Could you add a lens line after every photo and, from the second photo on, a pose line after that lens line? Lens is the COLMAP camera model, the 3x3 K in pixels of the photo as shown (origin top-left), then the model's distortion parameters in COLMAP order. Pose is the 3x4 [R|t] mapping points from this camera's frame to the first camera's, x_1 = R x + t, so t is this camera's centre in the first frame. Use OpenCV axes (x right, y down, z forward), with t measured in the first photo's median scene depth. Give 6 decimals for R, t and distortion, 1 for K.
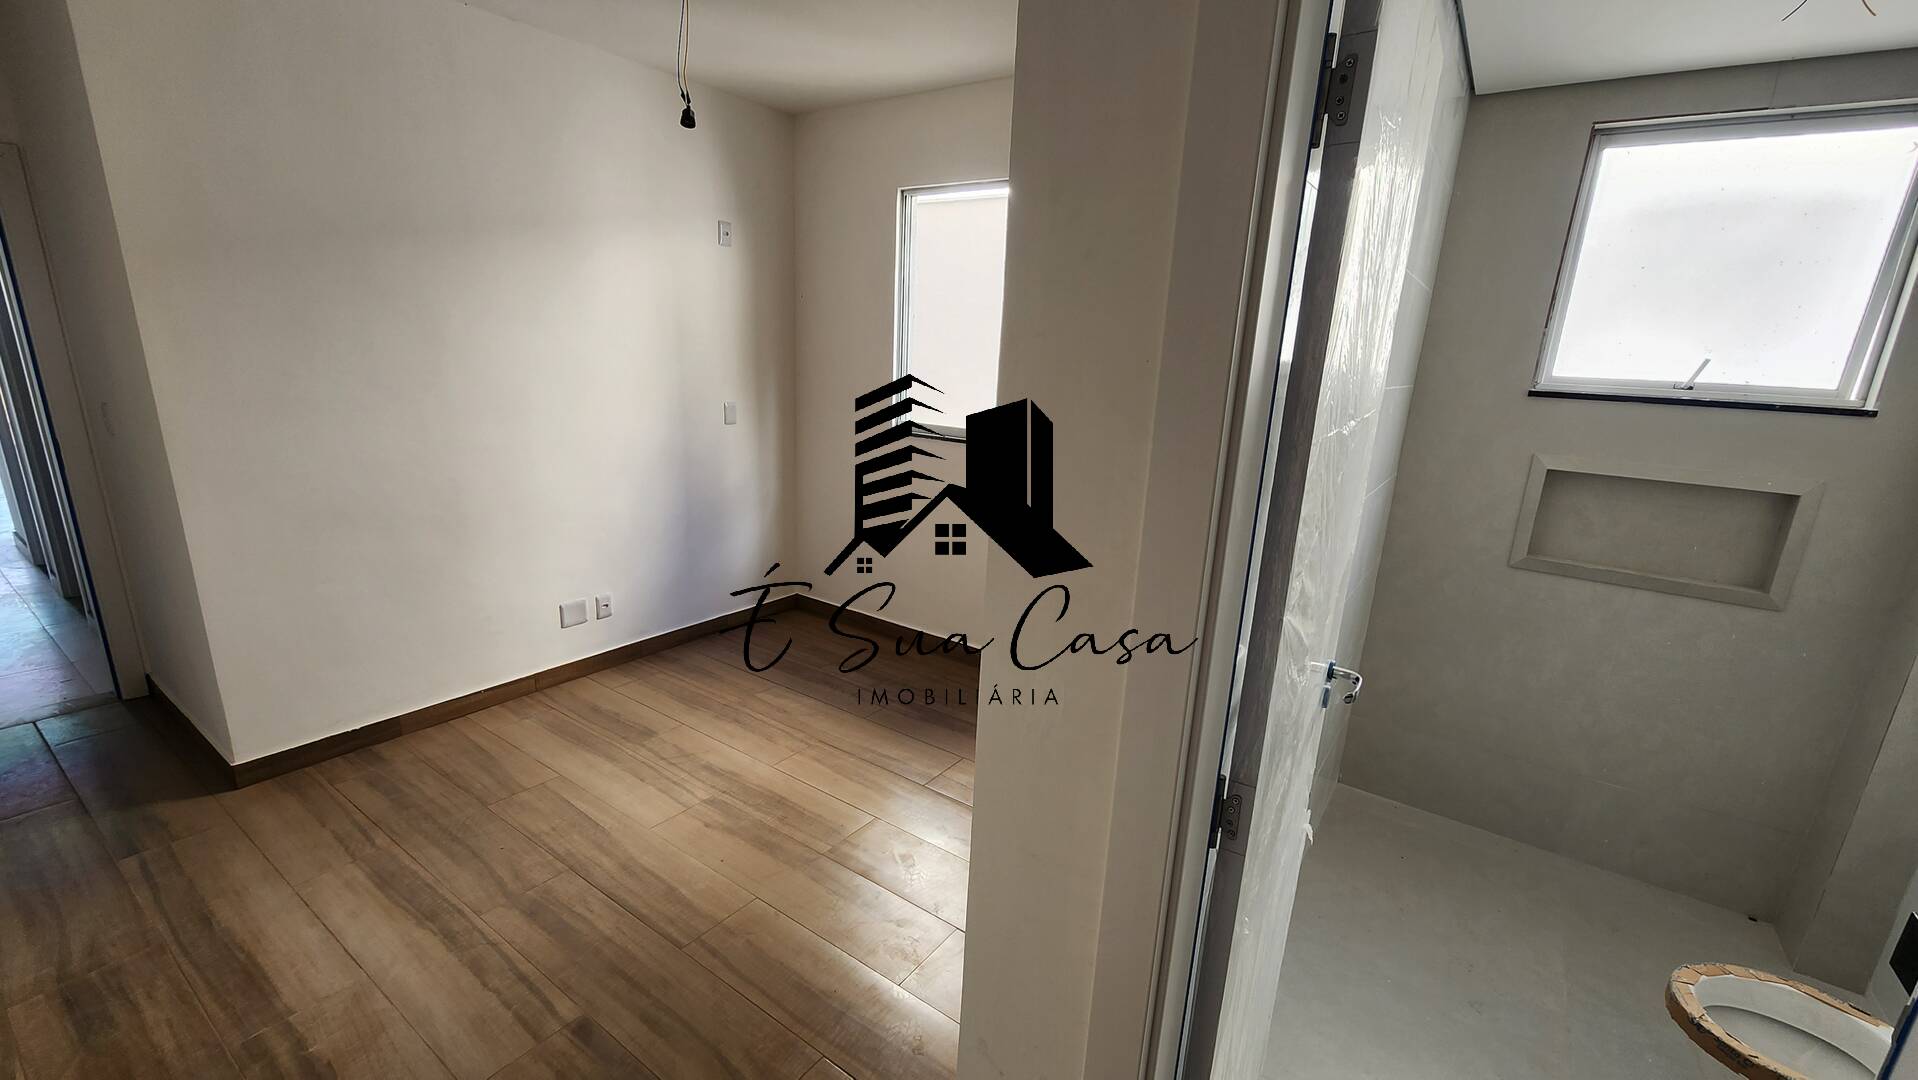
lens RADIAL K [[780.2, 0, 950.2], [0, 780.2, 543.6], [0, 0, 1]] dist [-0.012852, 0.004105]
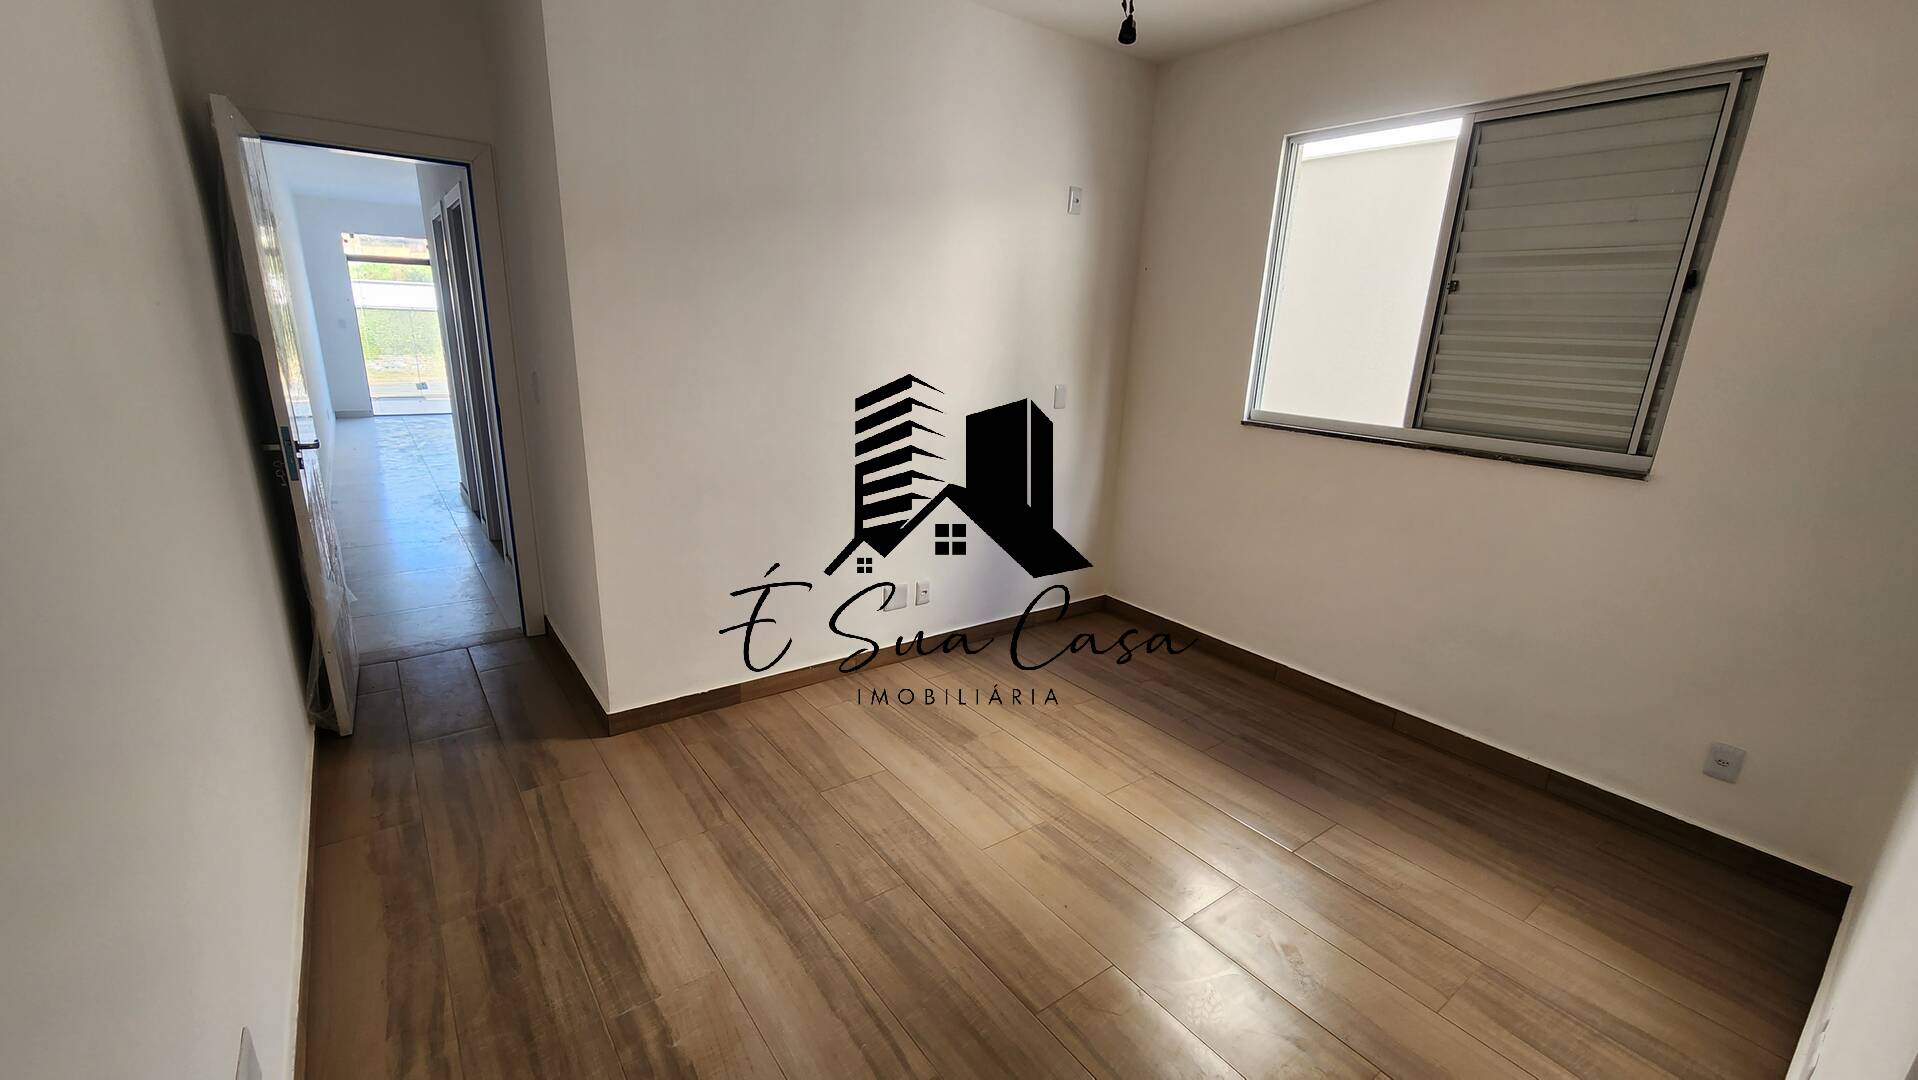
lens RADIAL K [[780.2, 0, 961.4], [0, 780.2, 543.6], [0, 0, 1]] dist [-0.012852, 0.004105]
pose [[0.951794, 0.076607, -0.297017, -0.165662], [-0.072727, 0.997060, 0.024110, -0.010789], [0.297991, -0.001347, 0.954568, 0.122732]]
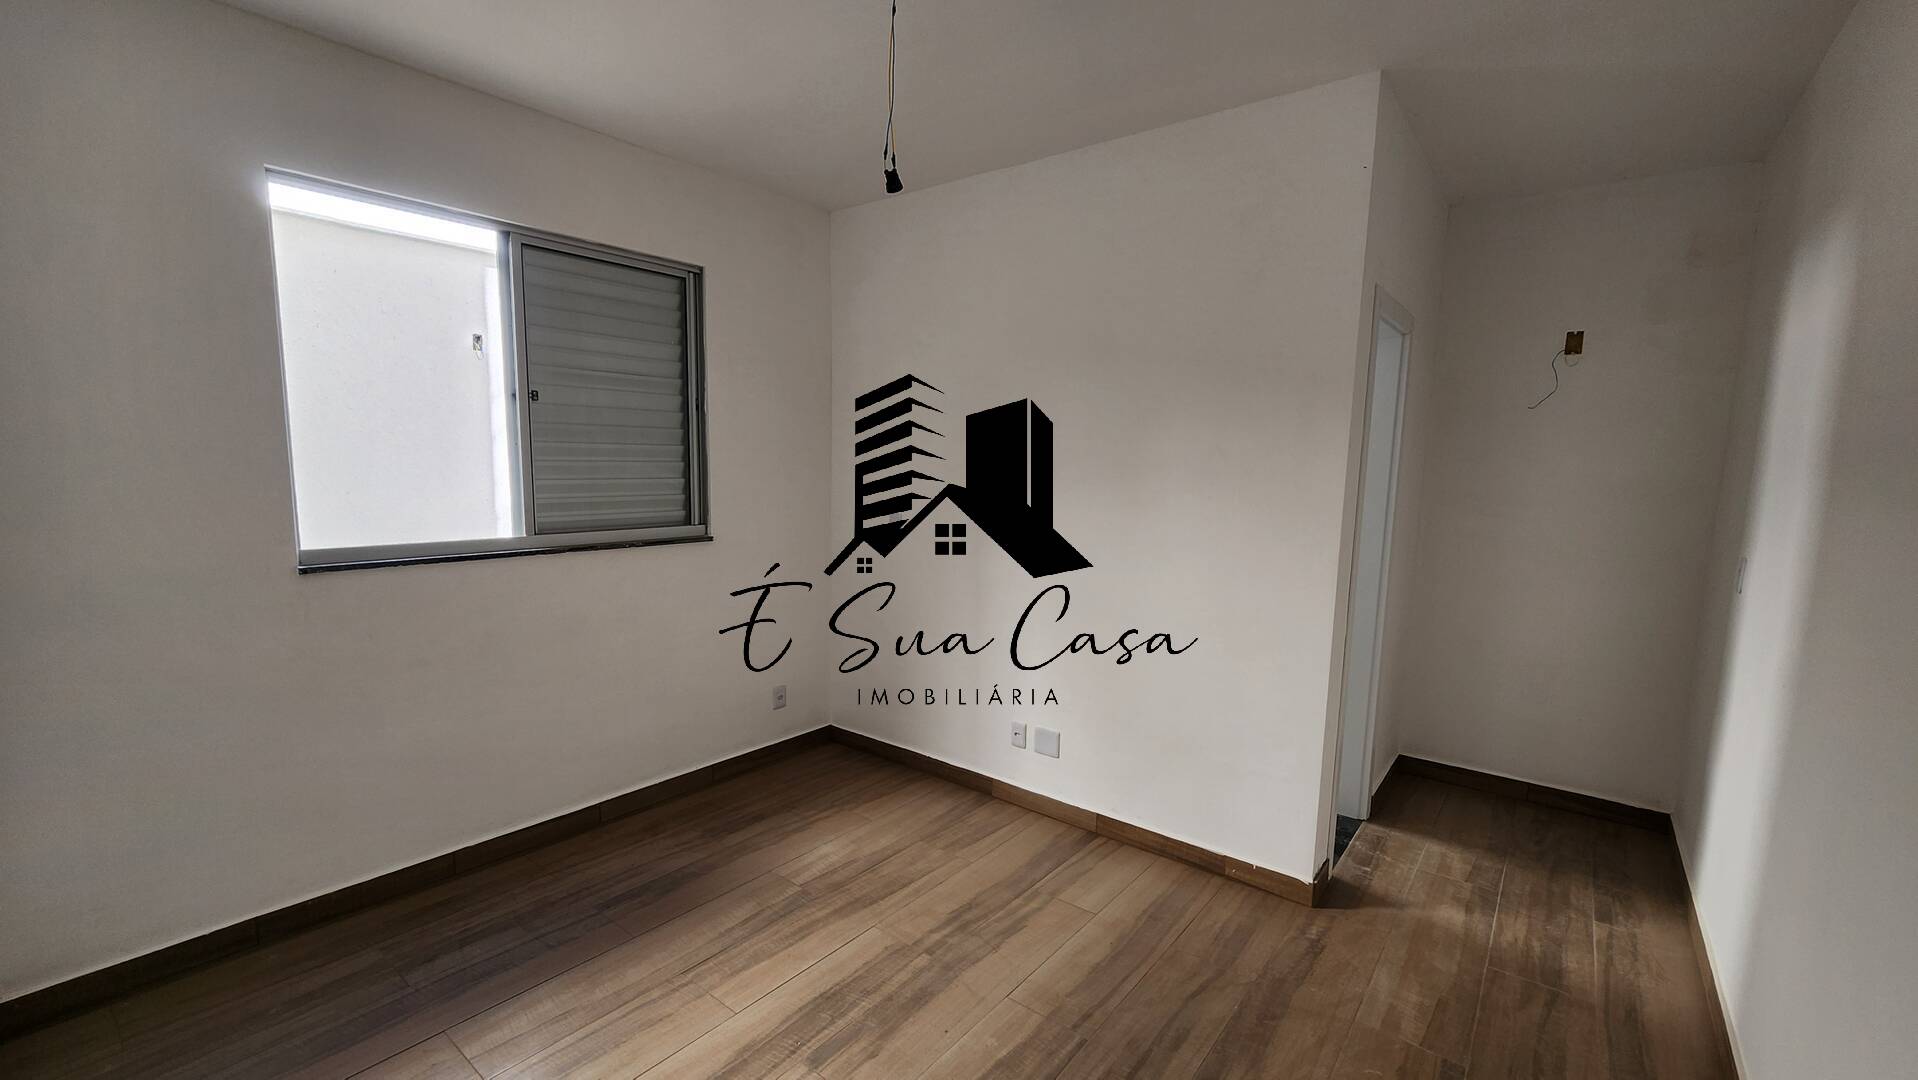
lens RADIAL K [[780.2, 0, 952.4], [0, 780.2, 545.6], [0, 0, 1]] dist [-0.012852, 0.004105]
pose [[0.067444, -0.156165, 0.985426, -0.988919], [0.226839, 0.964209, 0.137278, -0.212396], [-0.971594, 0.214274, 0.100455, 0.742600]]
